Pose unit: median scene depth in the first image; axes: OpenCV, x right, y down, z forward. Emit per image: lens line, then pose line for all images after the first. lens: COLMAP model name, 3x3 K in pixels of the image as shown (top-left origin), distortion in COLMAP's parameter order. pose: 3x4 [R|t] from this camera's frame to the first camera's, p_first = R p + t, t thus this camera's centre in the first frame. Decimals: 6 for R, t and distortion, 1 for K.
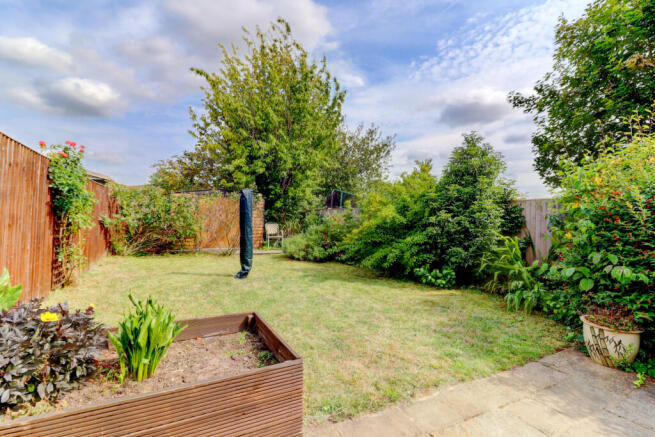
lens RADIAL K [[303.4, 0, 328.0], [0, 303.4, 211.7], [0, 0, 1]] dist [-0.001386, -0.001086]
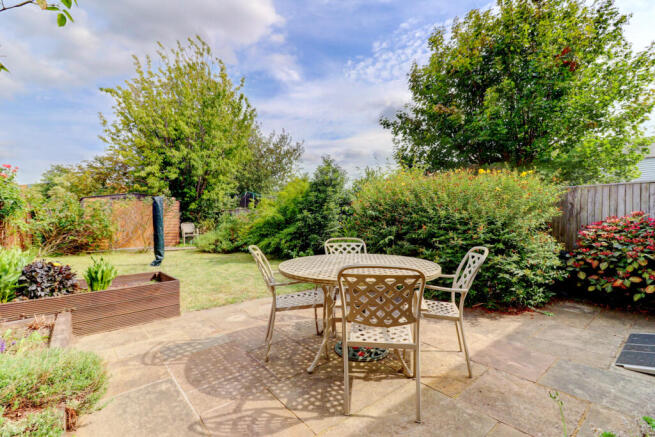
lens RADIAL K [[303.4, 0, 328.0], [0, 303.4, 211.7], [0, 0, 1]] dist [-0.001386, -0.001086]
pose [[0.974069, -0.024279, 0.224945, 0.083509], [0.022363, 0.999689, 0.011061, -0.005126], [-0.225144, -0.005744, 0.974309, -0.242878]]
